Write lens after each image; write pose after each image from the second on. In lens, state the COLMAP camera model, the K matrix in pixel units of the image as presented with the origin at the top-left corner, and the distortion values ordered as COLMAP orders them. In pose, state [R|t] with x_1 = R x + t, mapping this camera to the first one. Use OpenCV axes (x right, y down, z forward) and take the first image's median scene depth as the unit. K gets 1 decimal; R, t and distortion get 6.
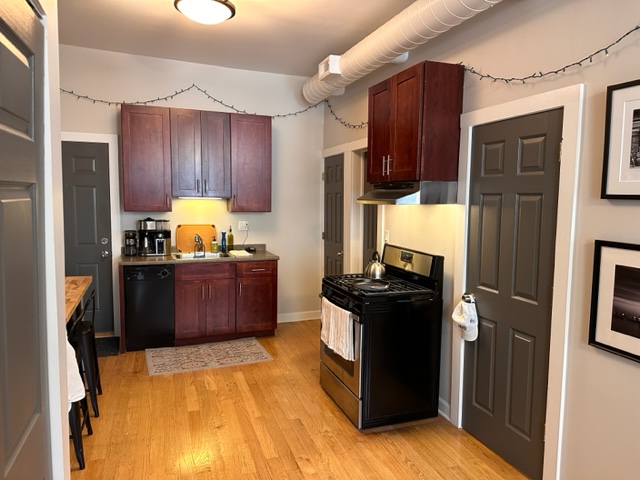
lens RADIAL K [[442.2, 0, 319.6], [0, 442.2, 246.3], [0, 0, 1]] dist [0.050746, -0.073978]
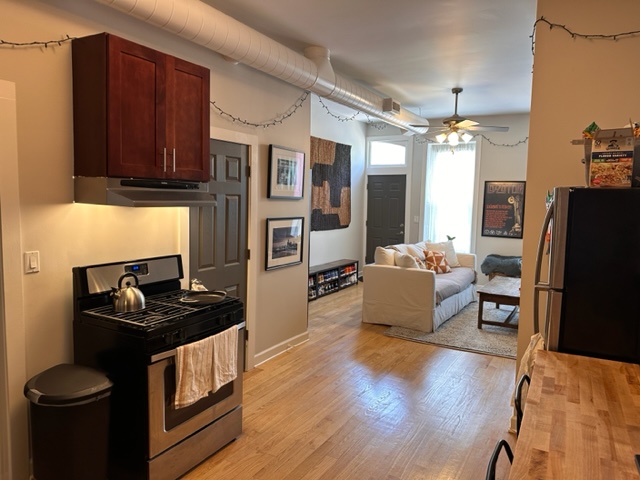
lens RADIAL K [[442.2, 0, 316.8], [0, 442.2, 237.8], [0, 0, 1]] dist [0.050746, -0.073978]
pose [[-0.633575, -0.099347, 0.767276, -0.520633], [0.055626, 0.983306, 0.173251, -0.127442], [-0.771679, 0.152448, -0.617471, 1.005925]]
